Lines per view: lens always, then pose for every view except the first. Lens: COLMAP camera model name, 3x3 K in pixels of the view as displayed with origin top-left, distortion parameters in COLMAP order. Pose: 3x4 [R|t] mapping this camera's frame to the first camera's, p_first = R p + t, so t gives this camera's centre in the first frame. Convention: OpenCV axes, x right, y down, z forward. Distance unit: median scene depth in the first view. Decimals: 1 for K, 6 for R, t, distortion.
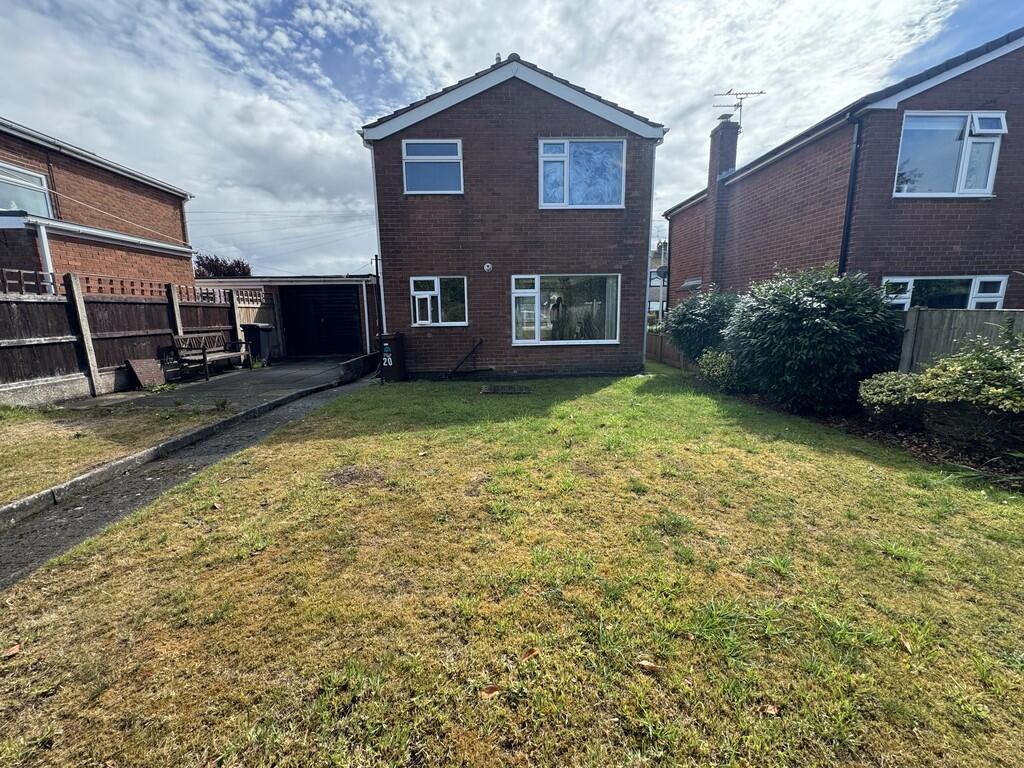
lens RADIAL K [[409.4, 0, 510.5], [0, 409.4, 385.6], [0, 0, 1]] dist [-0.002285, 0.001171]
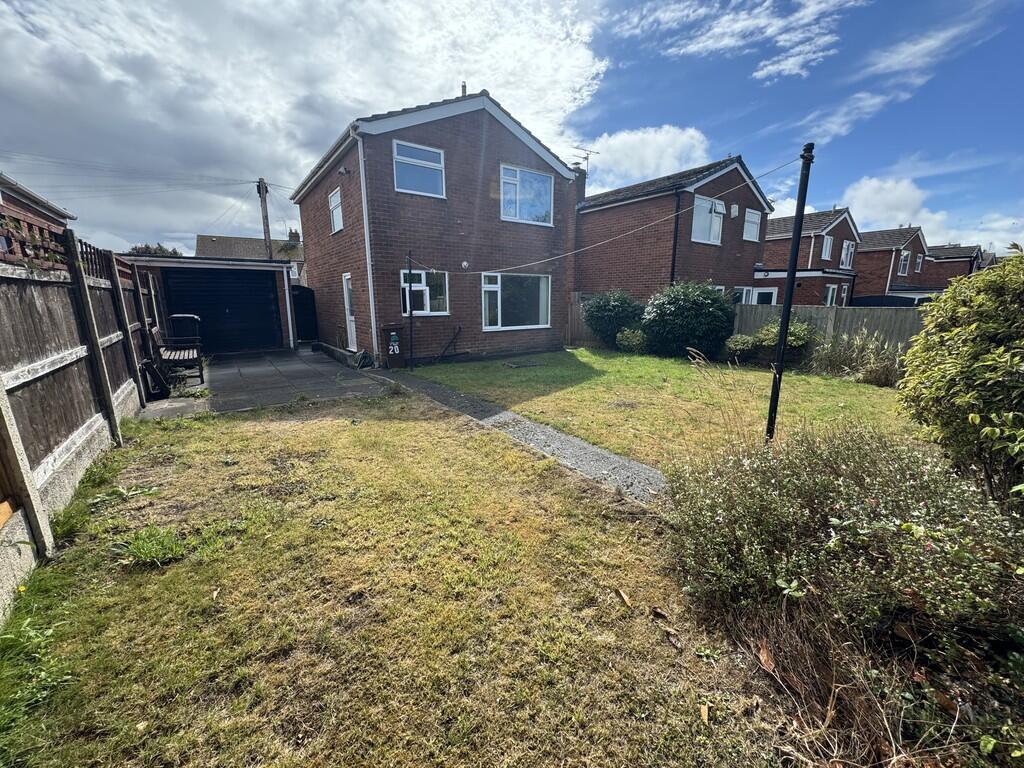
lens RADIAL K [[409.4, 0, 512.4], [0, 409.4, 385.2], [0, 0, 1]] dist [-0.002285, 0.001171]
pose [[0.827047, -0.104160, 0.552399, -0.614806], [0.091475, 0.994522, 0.050570, 0.006340], [-0.554640, 0.008707, 0.832045, -0.043878]]
